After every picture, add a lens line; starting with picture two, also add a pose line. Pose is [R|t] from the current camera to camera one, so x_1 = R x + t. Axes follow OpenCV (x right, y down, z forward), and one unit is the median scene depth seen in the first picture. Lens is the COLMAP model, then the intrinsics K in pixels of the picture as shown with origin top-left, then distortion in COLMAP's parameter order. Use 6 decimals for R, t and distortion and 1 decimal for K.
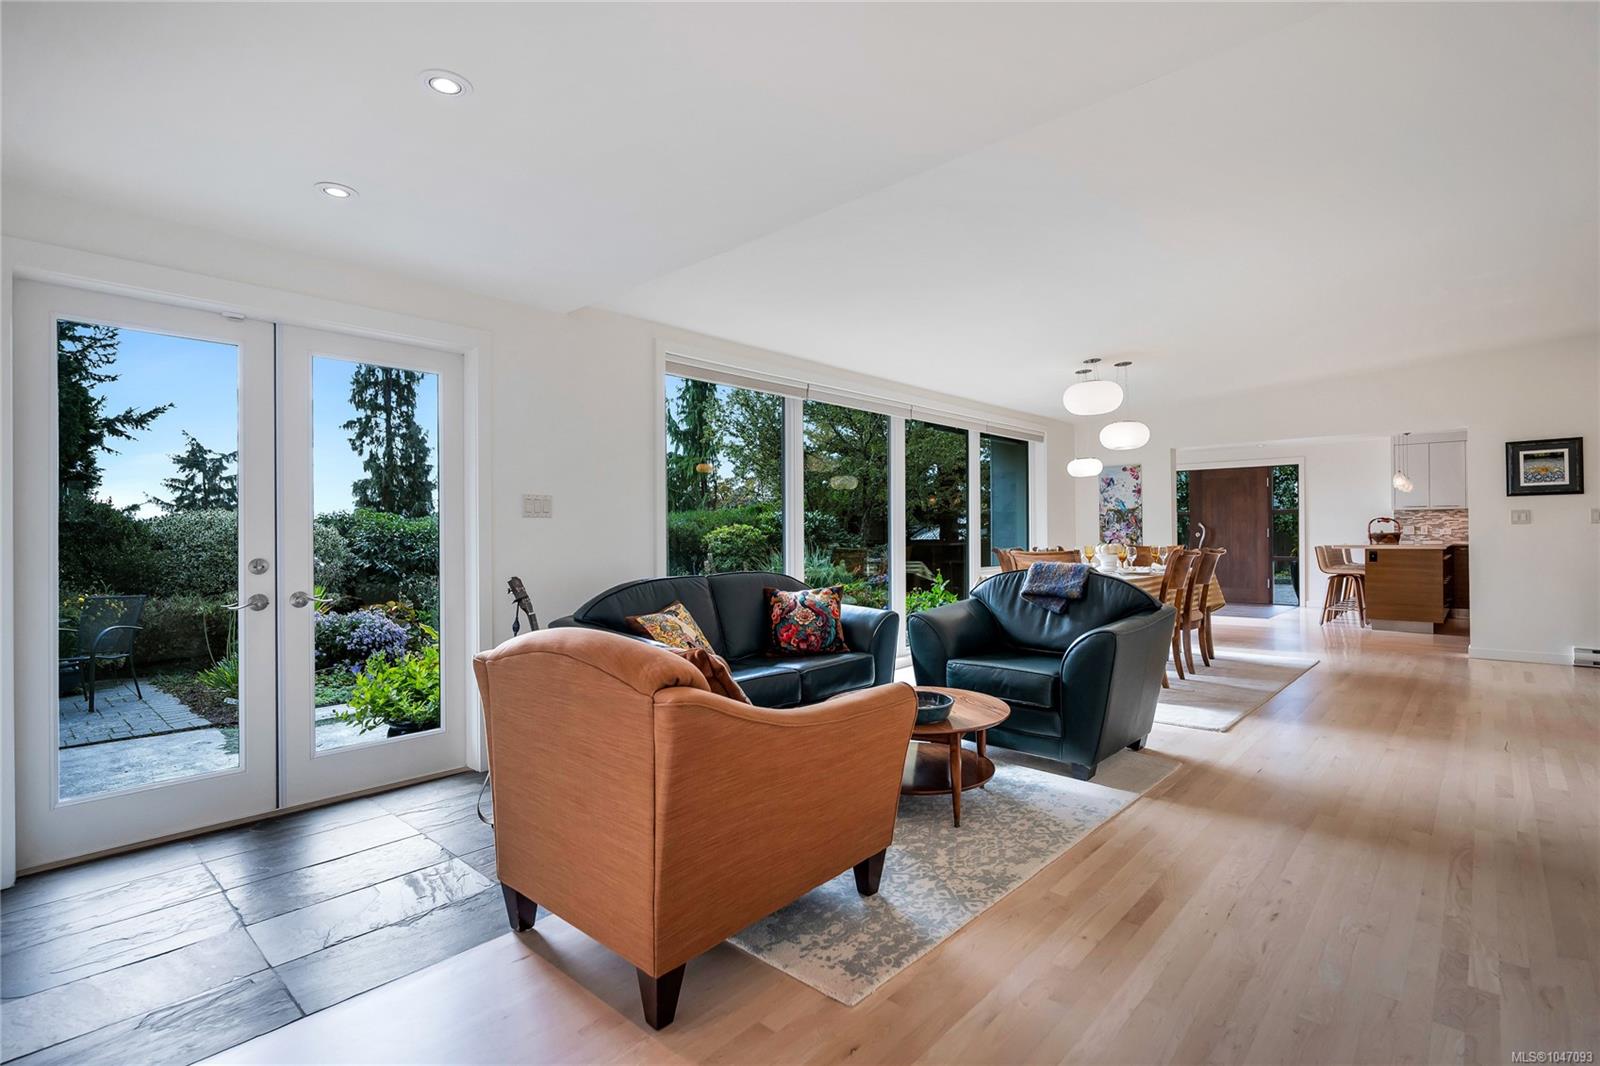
lens RADIAL K [[756.5, 0, 802.3], [0, 756.5, 532.5], [0, 0, 1]] dist [0.000091, -0.000637]
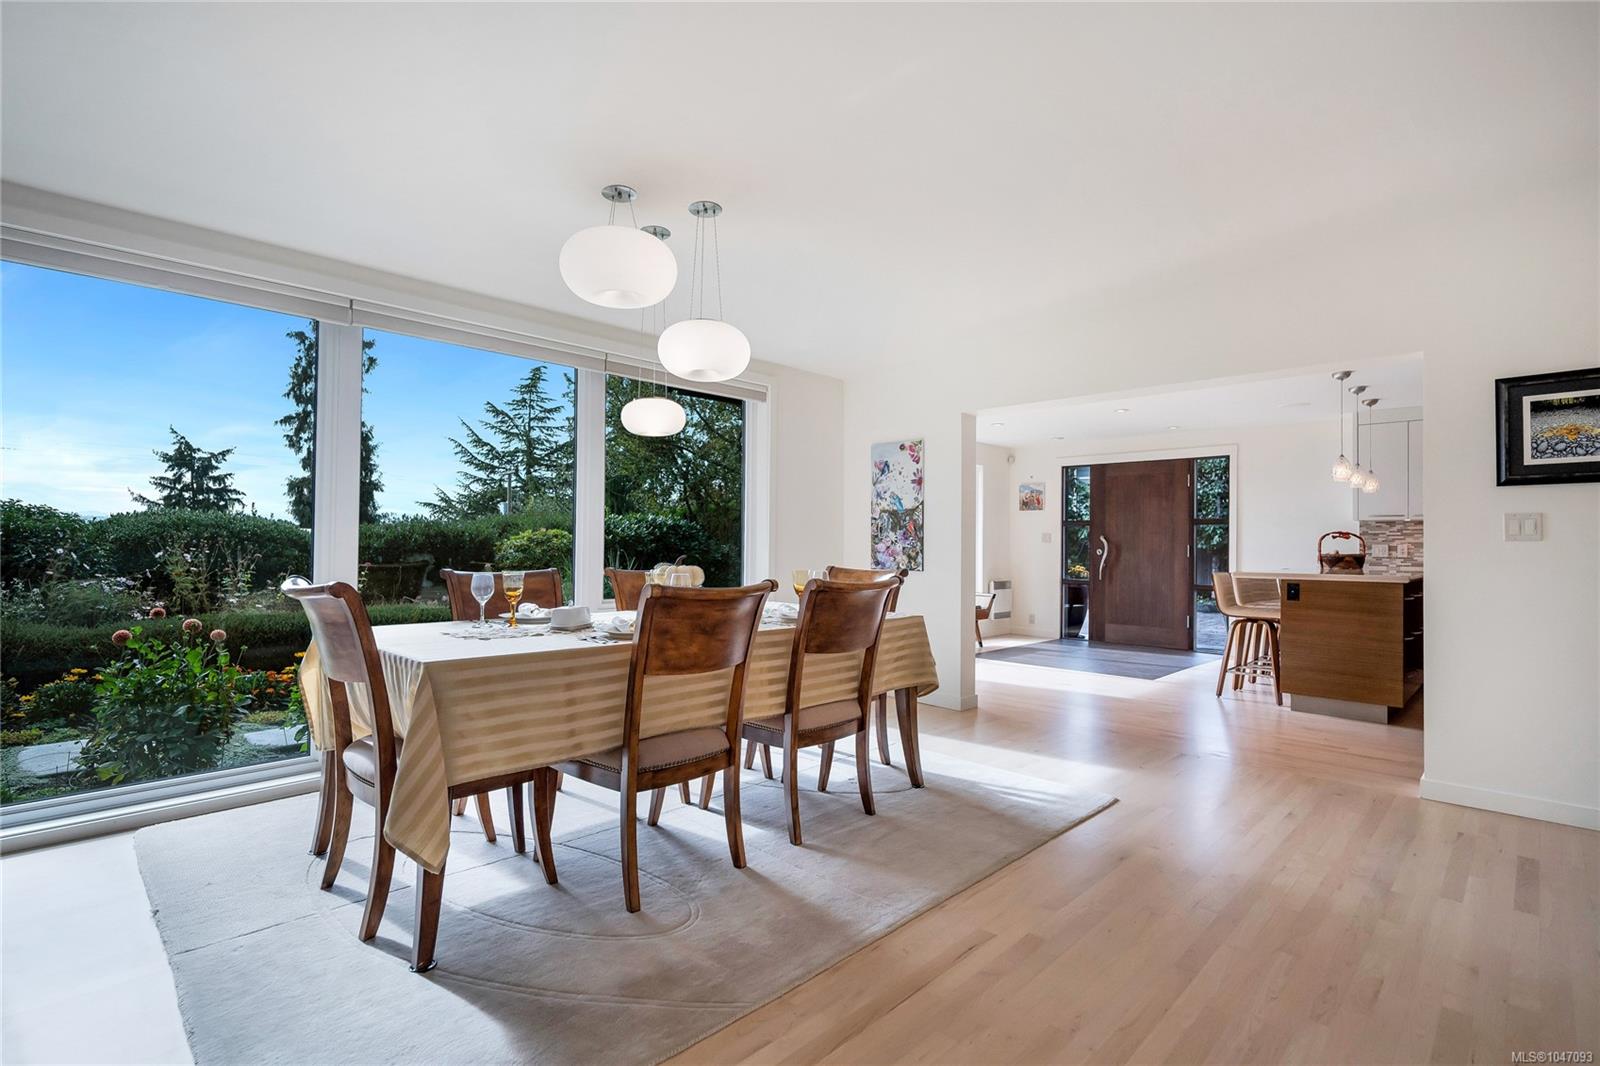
lens RADIAL K [[756.5, 0, 797.7], [0, 756.5, 535.5], [0, 0, 1]] dist [0.000091, -0.000637]
pose [[0.999095, 0.017384, -0.038833, 0.268062], [-0.017768, 0.999796, -0.009575, -0.000896], [0.038658, 0.010256, 0.999200, 0.263886]]
